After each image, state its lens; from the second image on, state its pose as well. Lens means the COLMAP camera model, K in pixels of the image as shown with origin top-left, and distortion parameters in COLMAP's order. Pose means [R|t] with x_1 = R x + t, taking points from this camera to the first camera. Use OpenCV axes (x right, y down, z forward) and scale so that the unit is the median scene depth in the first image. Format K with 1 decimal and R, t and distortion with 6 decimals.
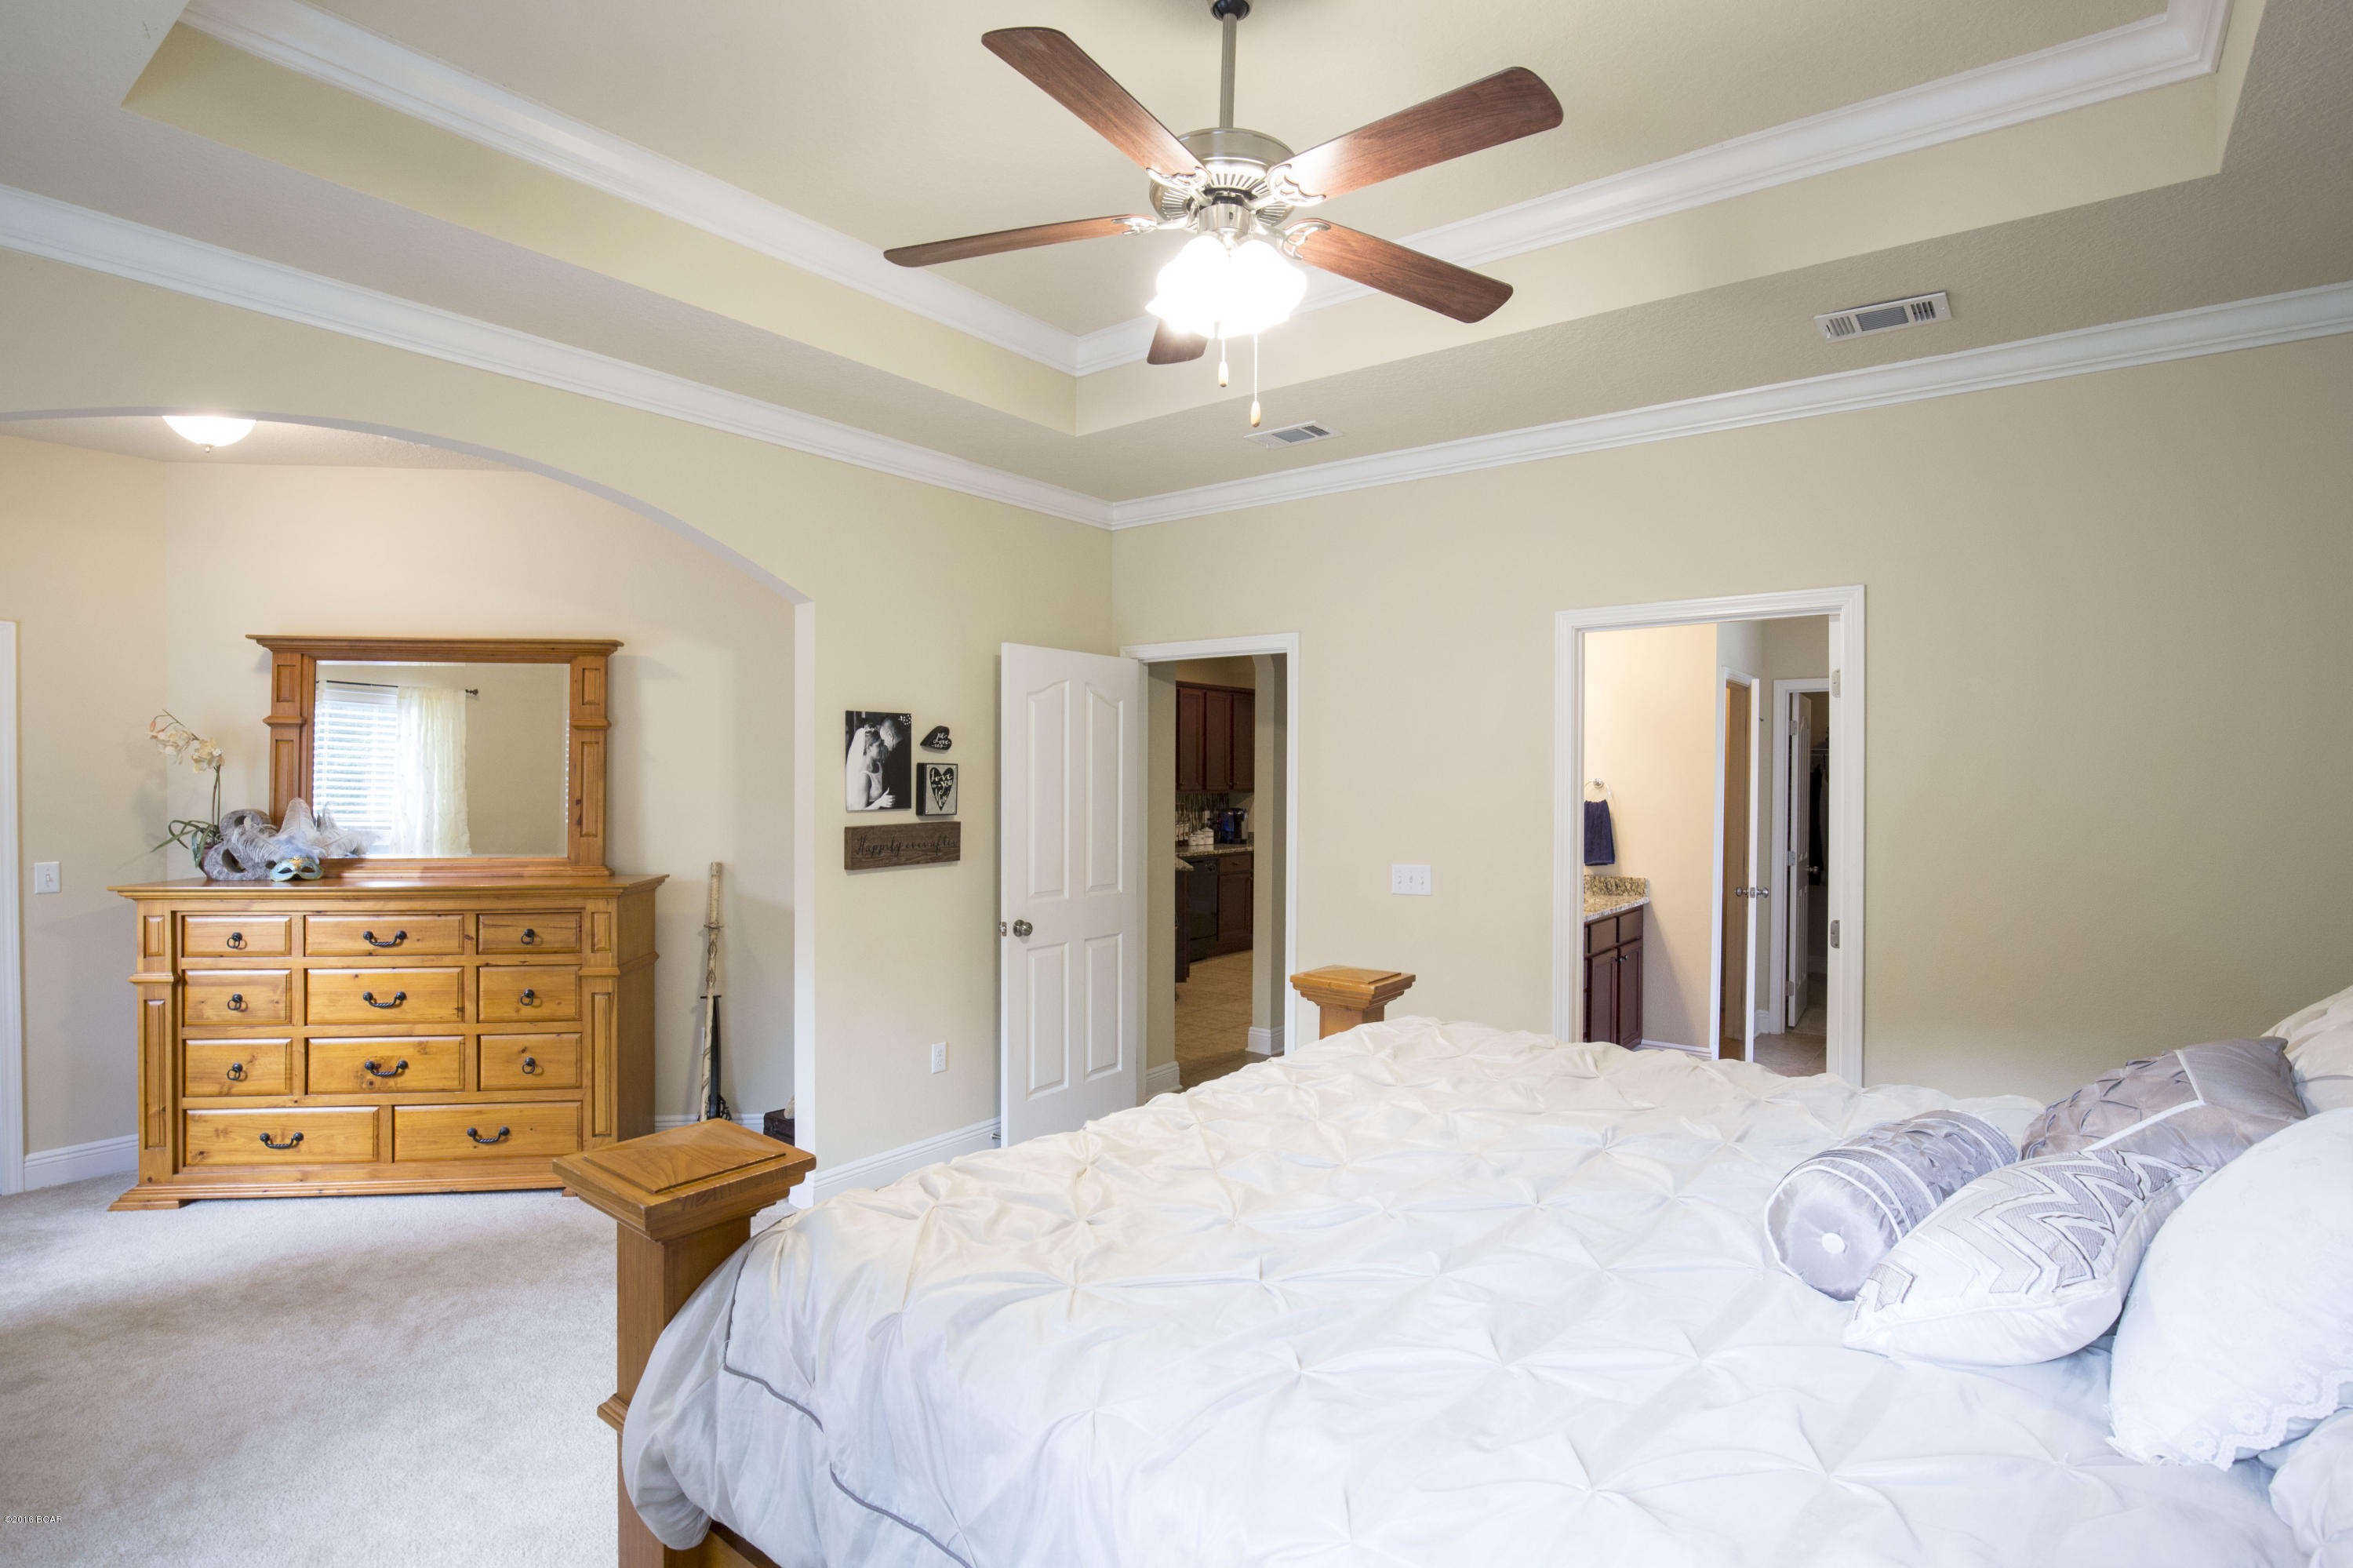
lens RADIAL K [[1147.1, 0, 1179.5], [0, 1147.1, 787.6], [0, 0, 1]] dist [-0.036089, 0.009681]
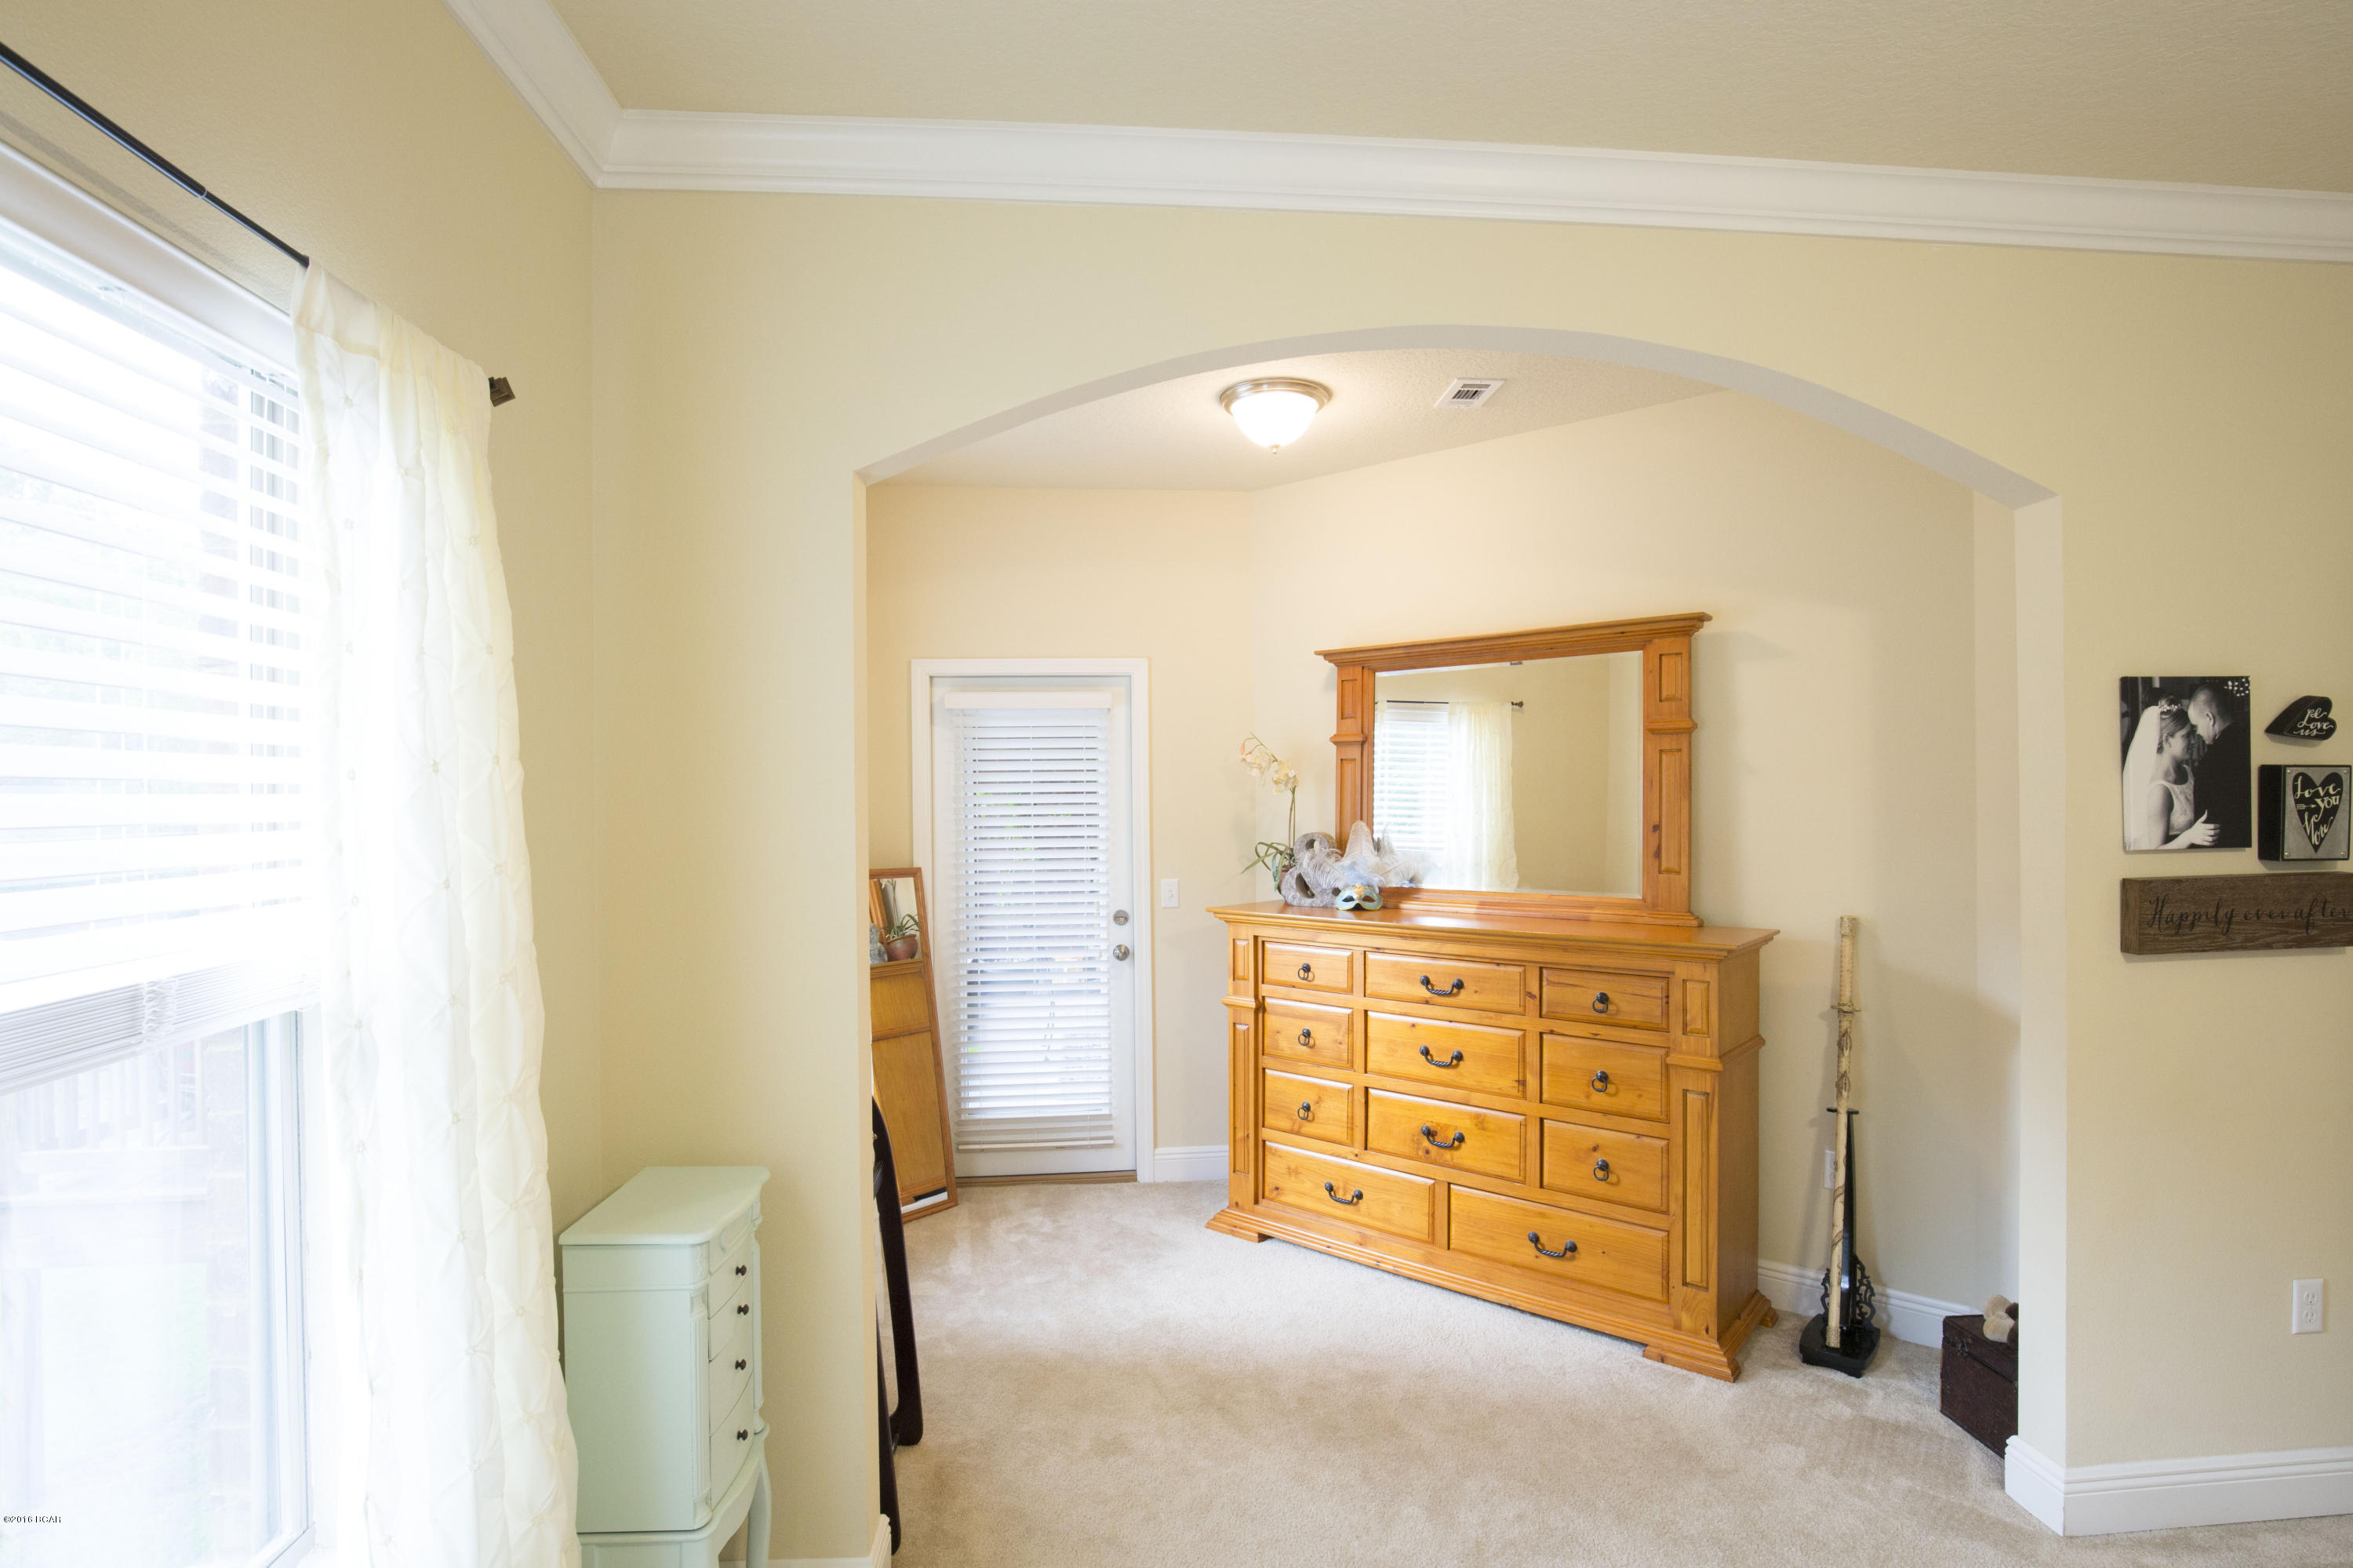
lens RADIAL K [[1147.1, 0, 1179.5], [0, 1147.1, 787.6], [0, 0, 1]] dist [-0.036089, 0.009681]
pose [[0.674530, -0.013323, -0.738127, -0.191558], [0.002780, 0.999876, -0.015507, -0.003933], [0.738242, 0.008408, 0.674483, 0.261057]]
